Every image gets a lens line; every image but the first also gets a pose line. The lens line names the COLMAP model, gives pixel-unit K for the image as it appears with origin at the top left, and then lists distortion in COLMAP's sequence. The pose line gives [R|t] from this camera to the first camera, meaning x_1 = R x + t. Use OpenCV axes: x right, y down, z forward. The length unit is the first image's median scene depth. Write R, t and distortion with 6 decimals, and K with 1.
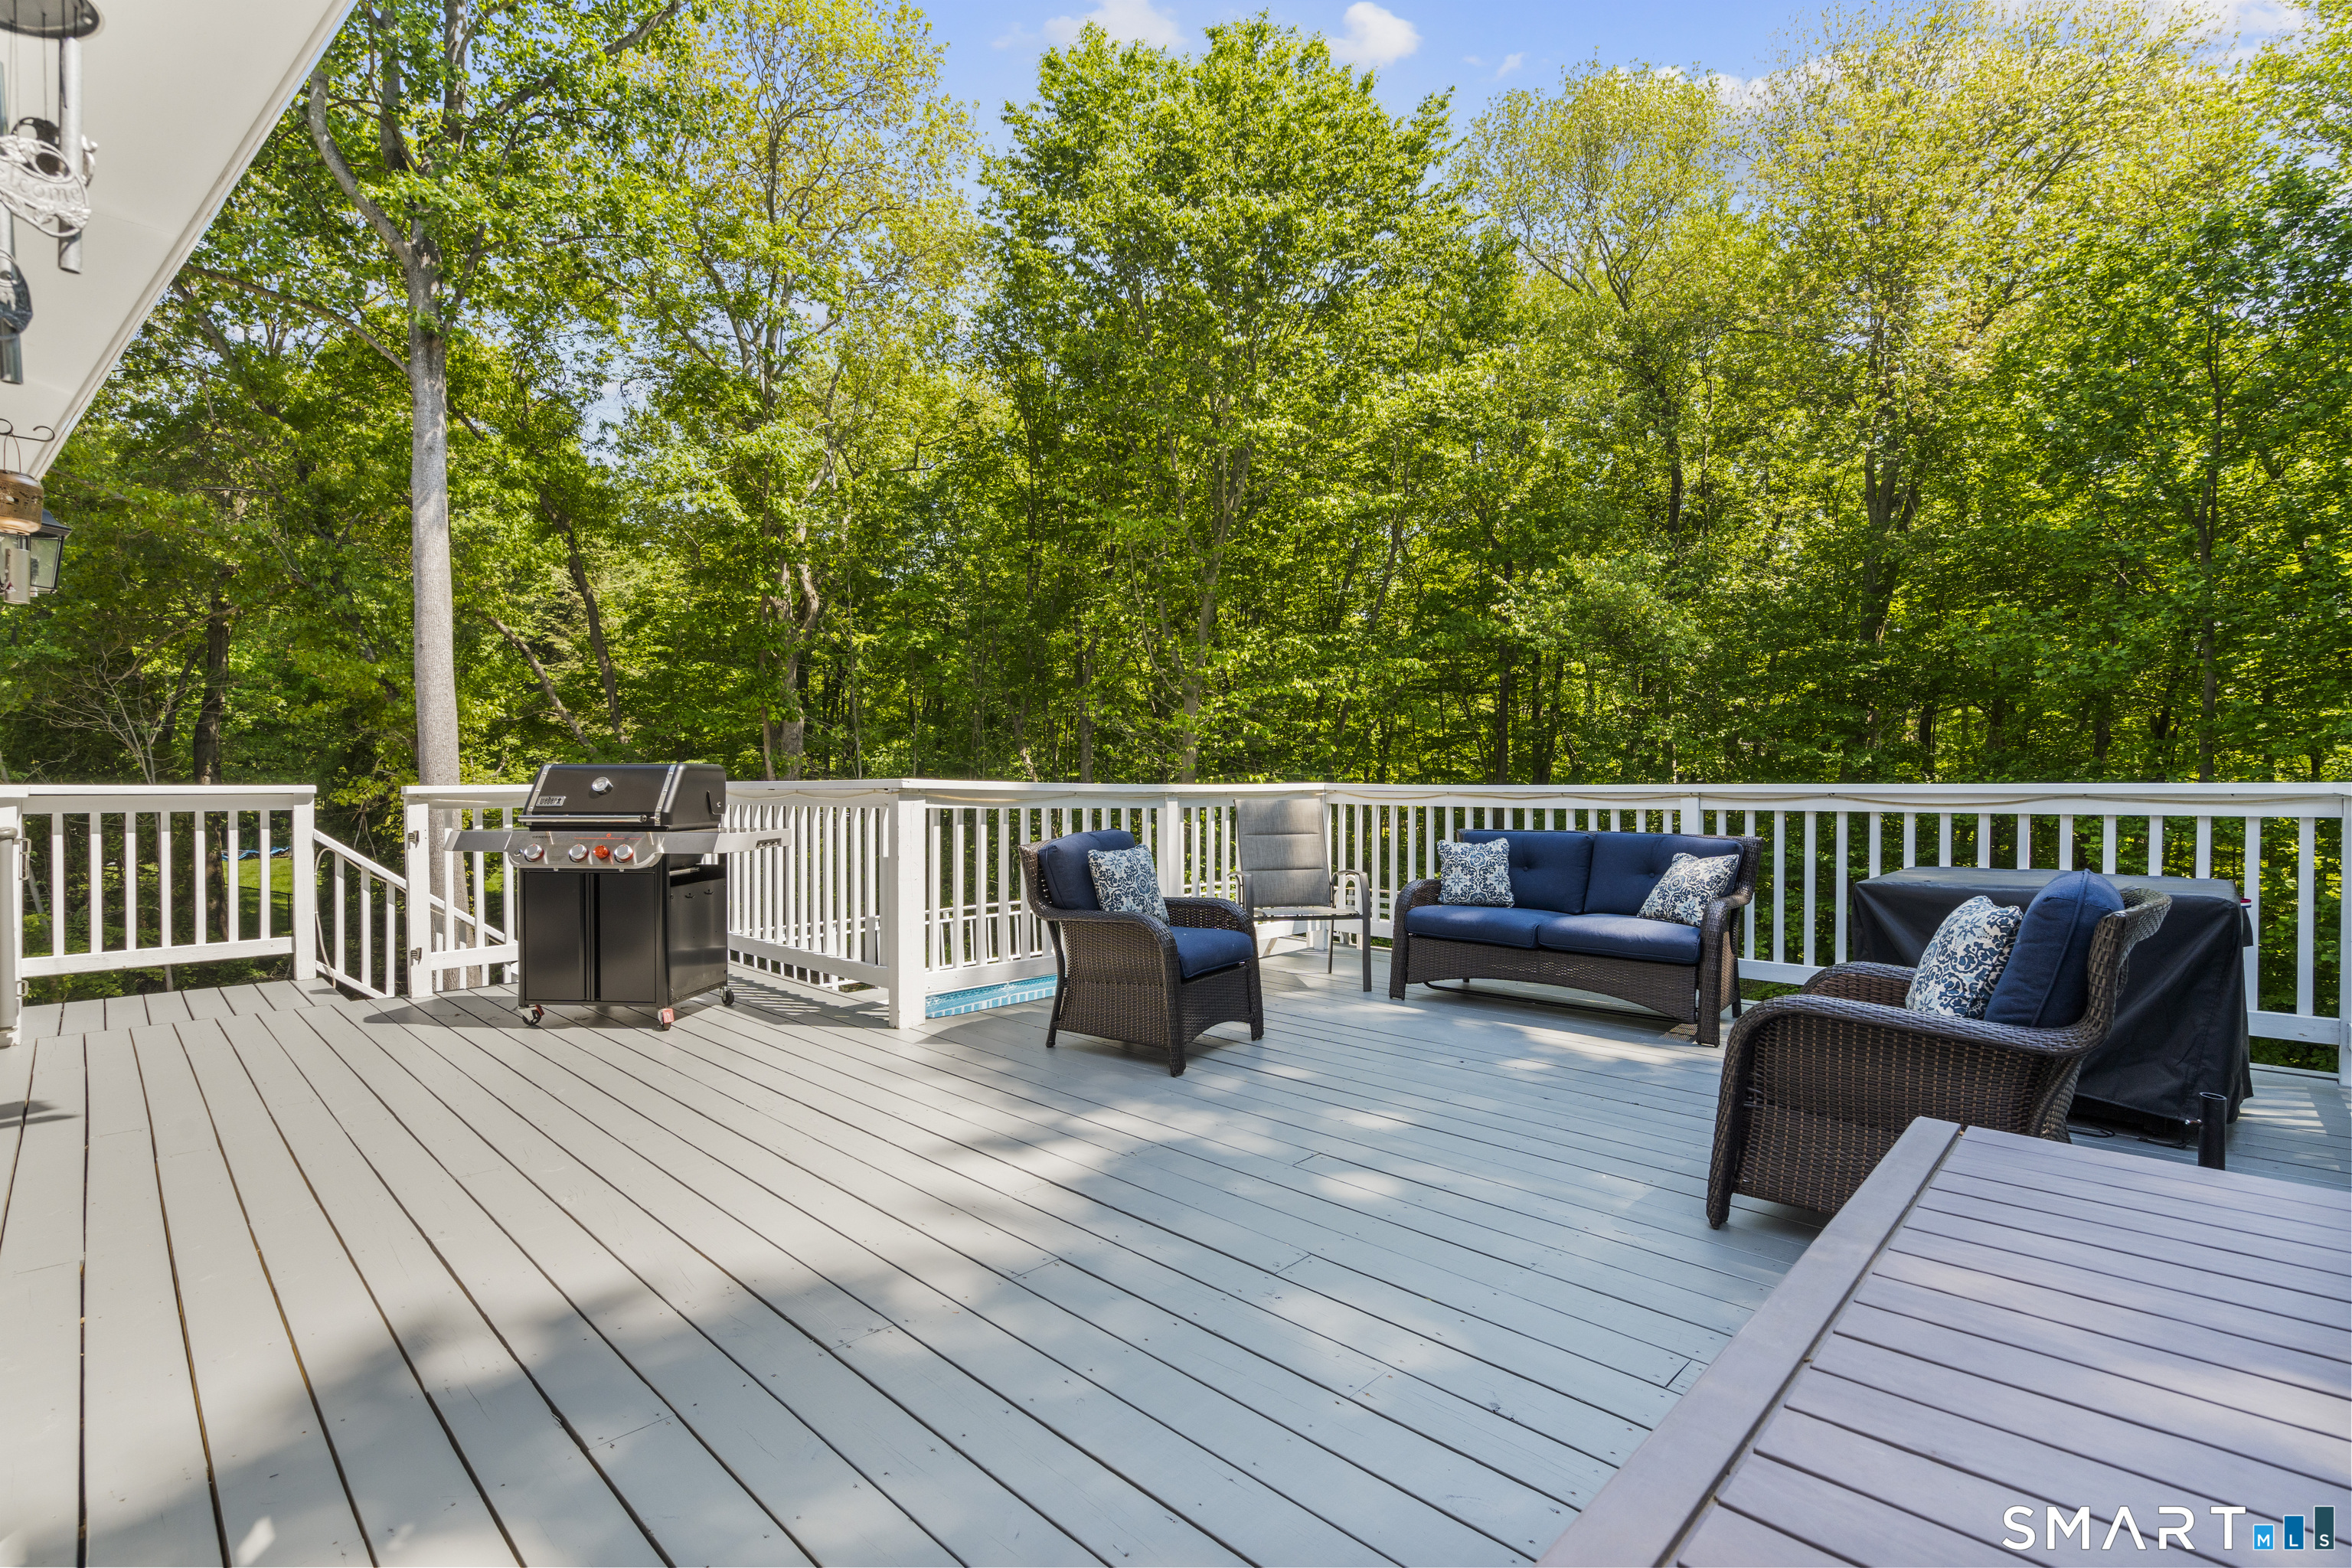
lens RADIAL K [[1054.9, 0, 1200.3], [0, 1054.9, 789.8], [0, 0, 1]] dist [-0.008510, 0.003048]
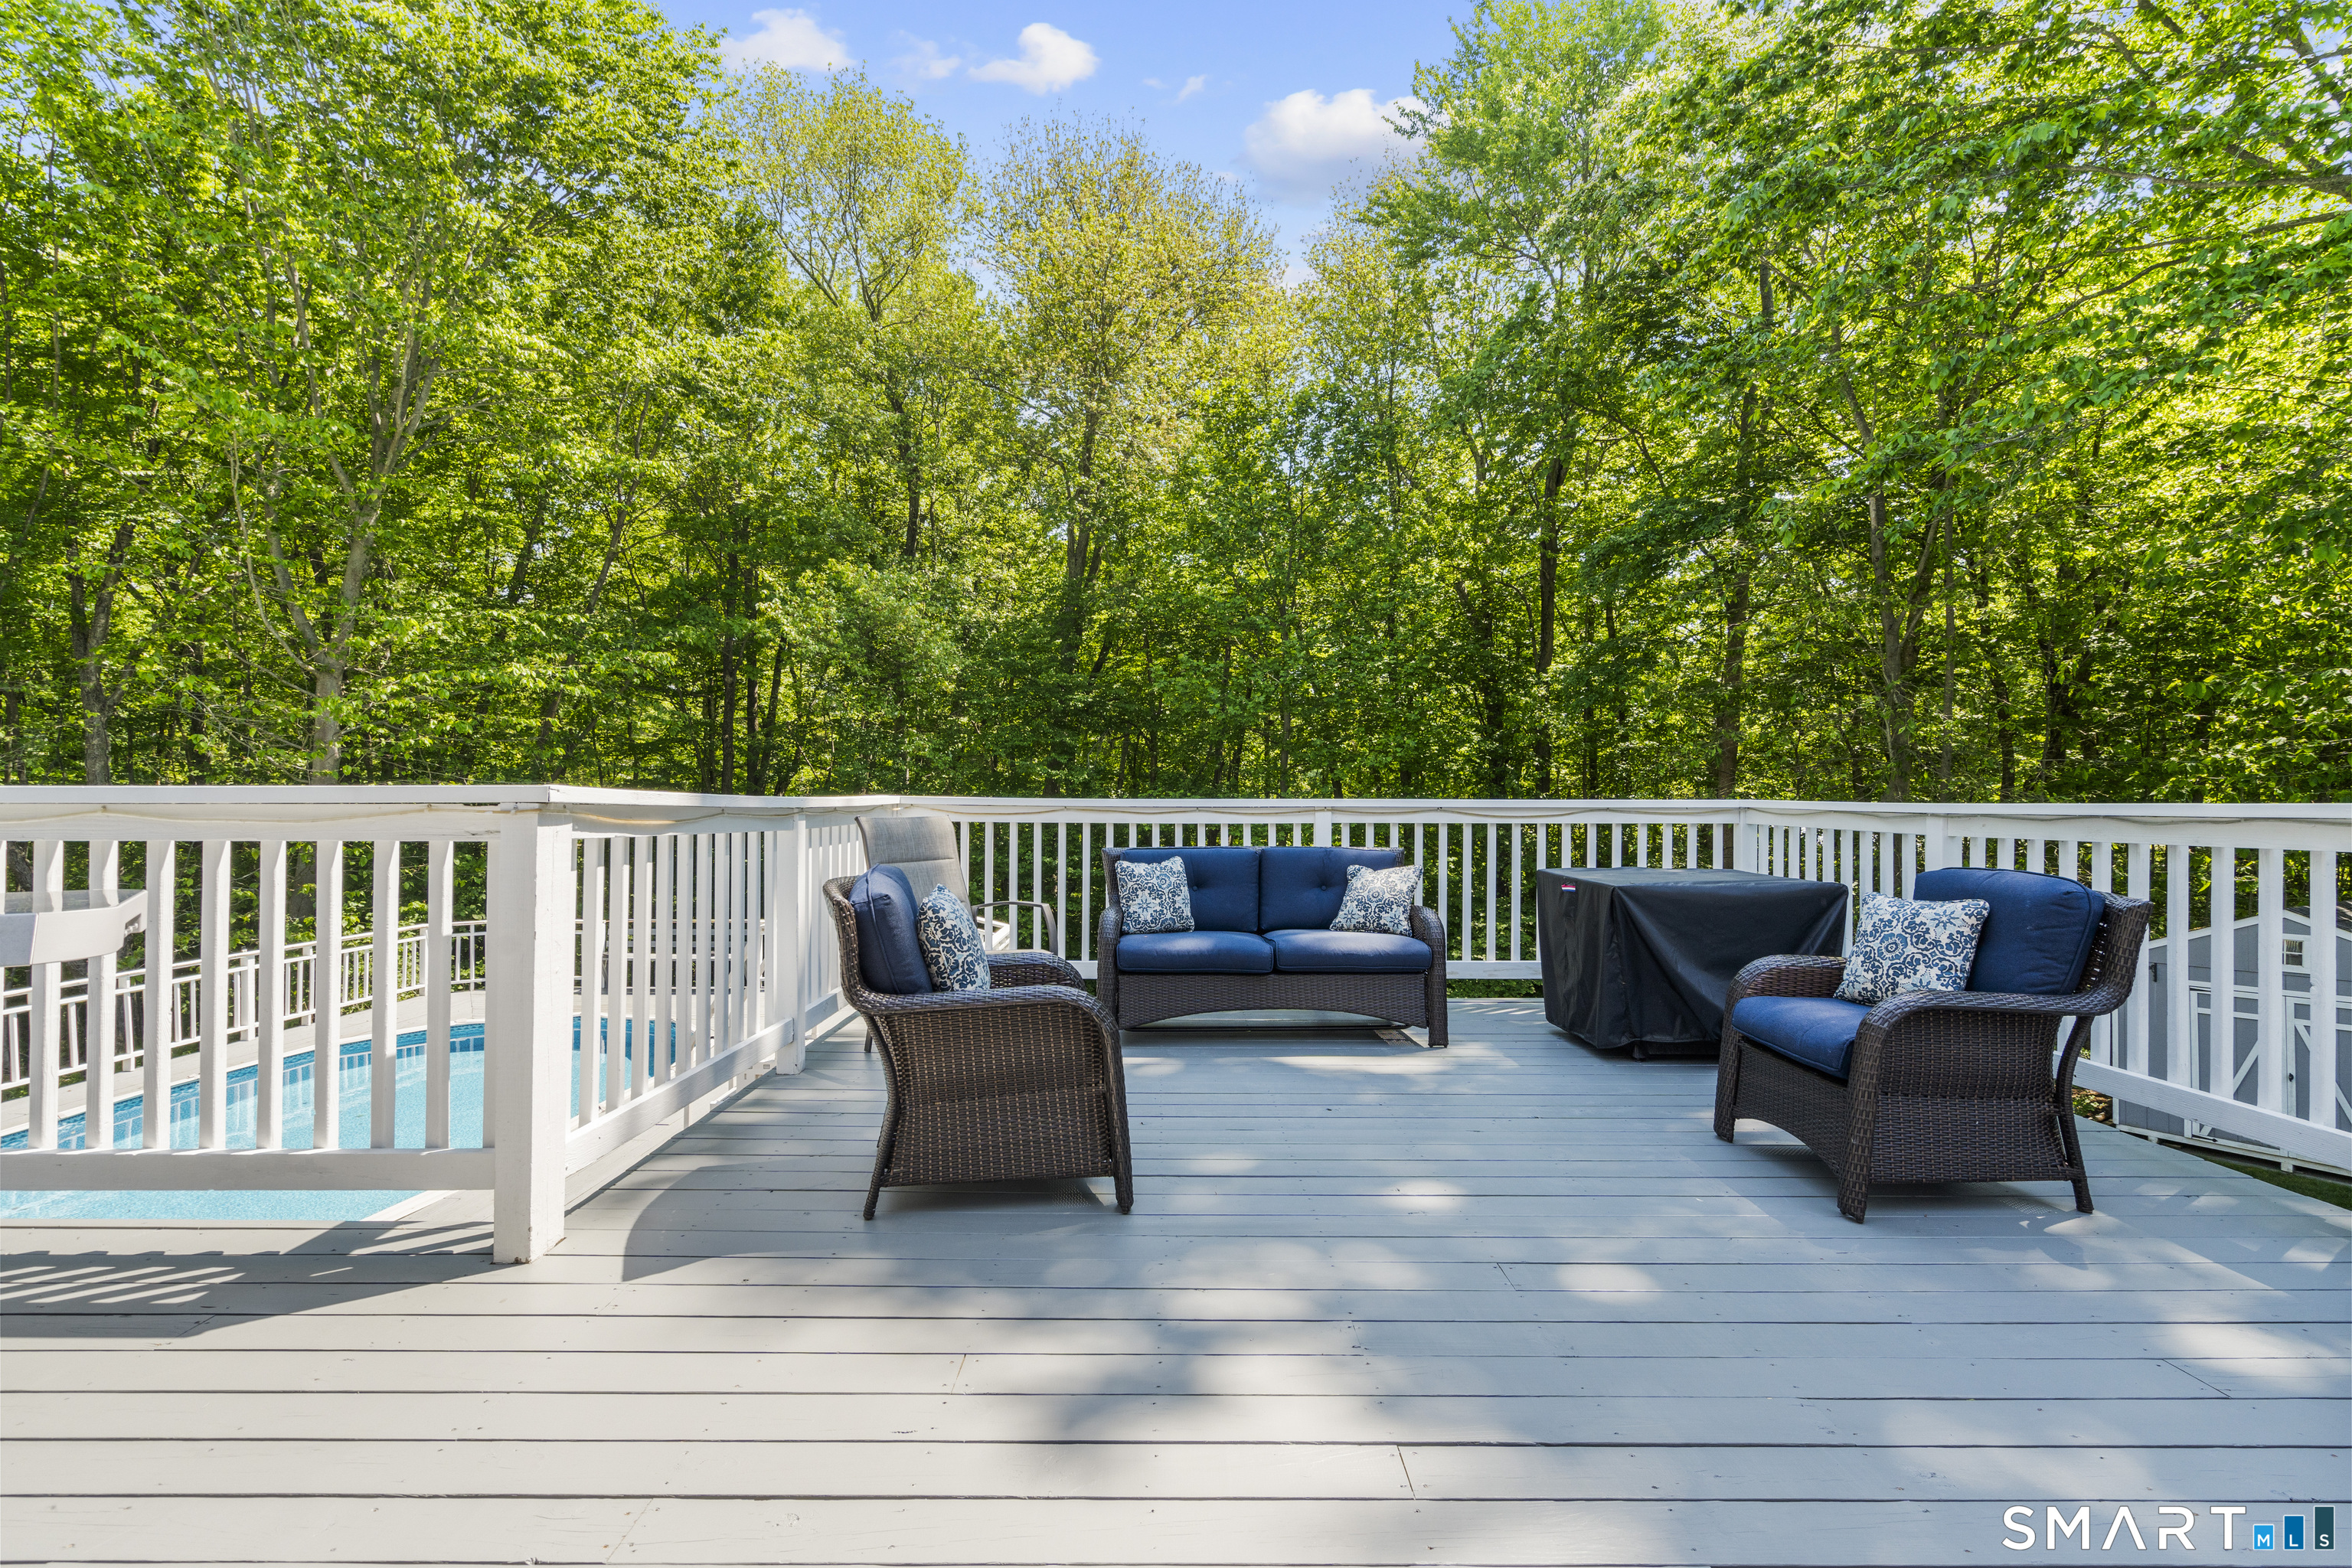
lens RADIAL K [[1054.9, 0, 1172.8], [0, 1054.9, 785.6], [0, 0, 1]] dist [-0.008510, 0.003048]
pose [[0.734413, 0.011502, 0.678605, -0.343587], [-0.000769, 0.999870, -0.016115, -0.001378], [-0.678702, 0.011313, 0.734326, 0.323551]]
